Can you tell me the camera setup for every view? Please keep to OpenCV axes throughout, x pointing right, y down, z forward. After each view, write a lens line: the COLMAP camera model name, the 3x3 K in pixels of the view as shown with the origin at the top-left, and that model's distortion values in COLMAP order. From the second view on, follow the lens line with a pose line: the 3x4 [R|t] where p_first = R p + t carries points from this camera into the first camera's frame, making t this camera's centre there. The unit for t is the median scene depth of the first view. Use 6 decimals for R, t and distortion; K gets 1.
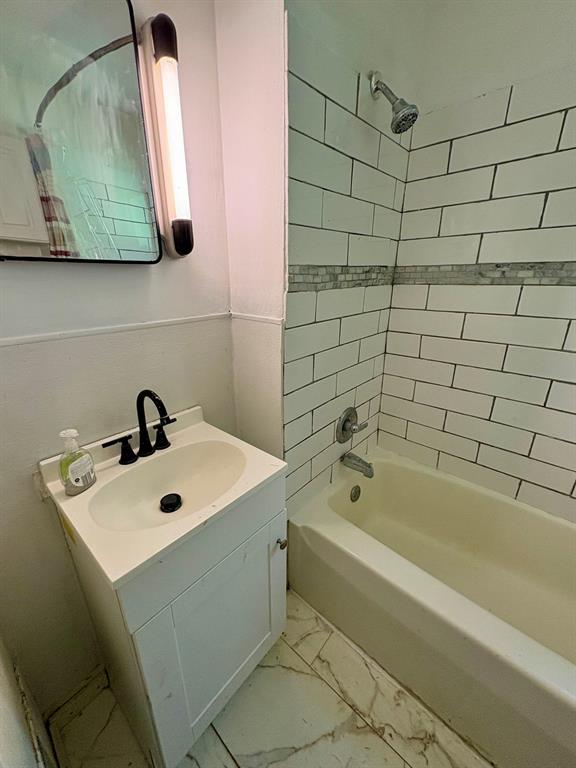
lens RADIAL K [[308.0, 0, 286.4], [0, 308.0, 383.4], [0, 0, 1]] dist [0.000641, 0.000087]
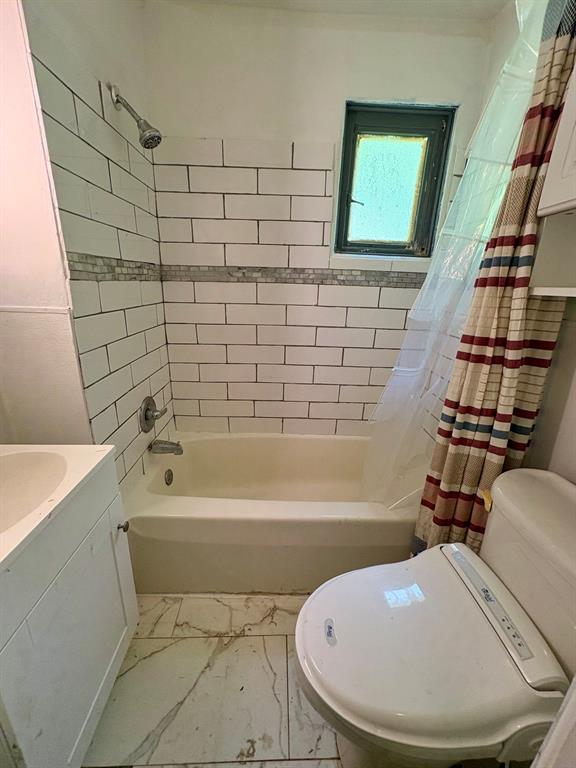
lens RADIAL K [[308.0, 0, 287.1], [0, 308.0, 381.7], [0, 0, 1]] dist [0.000641, 0.000087]
pose [[0.726897, -0.183240, 0.661849, -0.171913], [0.199618, 0.978510, 0.051673, 0.090738], [-0.657095, 0.094556, 0.747854, -0.126821]]
